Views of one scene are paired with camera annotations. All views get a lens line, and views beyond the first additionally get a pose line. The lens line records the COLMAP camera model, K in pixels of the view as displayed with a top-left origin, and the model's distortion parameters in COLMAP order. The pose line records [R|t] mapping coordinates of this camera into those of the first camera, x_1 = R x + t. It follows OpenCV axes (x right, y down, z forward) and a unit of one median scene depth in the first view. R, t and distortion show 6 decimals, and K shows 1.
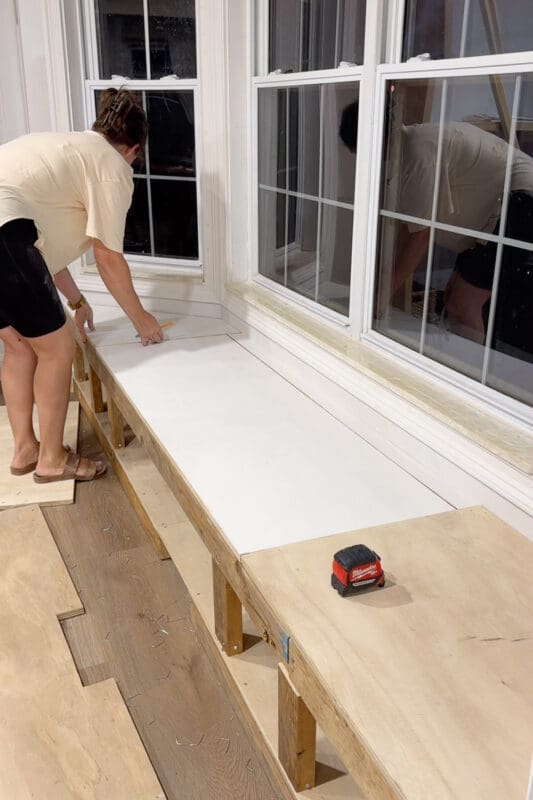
lens RADIAL K [[776.1, 0, 264.6], [0, 776.1, 413.5], [0, 0, 1]] dist [0.047429, -0.011726]
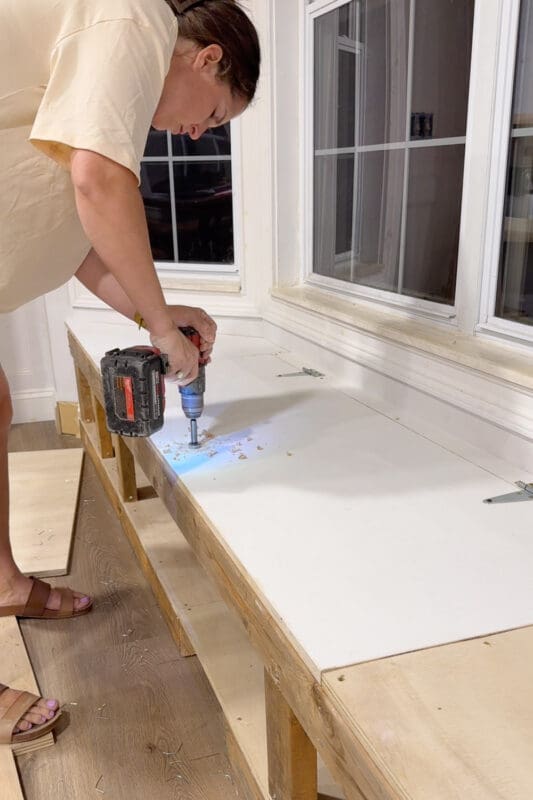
lens RADIAL K [[781.8, 0, 277.1], [0, 781.8, 452.4], [0, 0, 1]] dist [0.154556, -0.337678]
pose [[0.999733, -0.003350, -0.022863, -0.033536], [0.002482, 0.999279, -0.037889, 0.033160], [0.022973, 0.037822, 0.999020, 0.298946]]
